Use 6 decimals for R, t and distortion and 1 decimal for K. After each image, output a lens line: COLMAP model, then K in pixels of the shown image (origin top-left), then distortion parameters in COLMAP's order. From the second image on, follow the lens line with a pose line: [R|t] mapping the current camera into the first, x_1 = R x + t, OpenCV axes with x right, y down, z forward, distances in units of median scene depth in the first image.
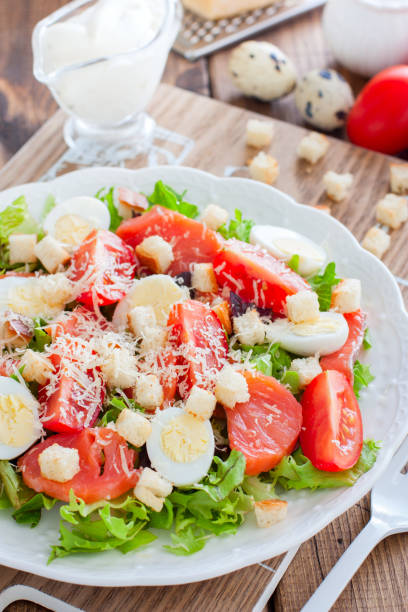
lens RADIAL K [[1618.1, 0, 204.0], [0, 1618.1, 306.0], [0, 0, 1]] dist [0.054299, -0.978234]
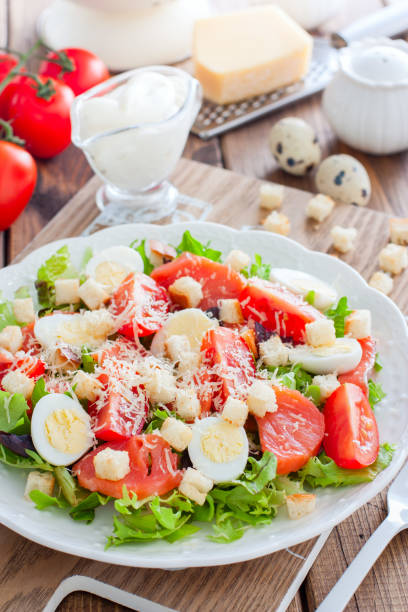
lens RADIAL K [[1618.1, 0, 204.0], [0, 1618.1, 306.0], [0, 0, 1]] dist [0.054299, -0.978234]
pose [[0.999630, -0.017202, 0.021091, -0.044680], [0.019212, 0.994887, -0.099147, 0.094817], [-0.019278, 0.099515, 0.994849, -0.123230]]
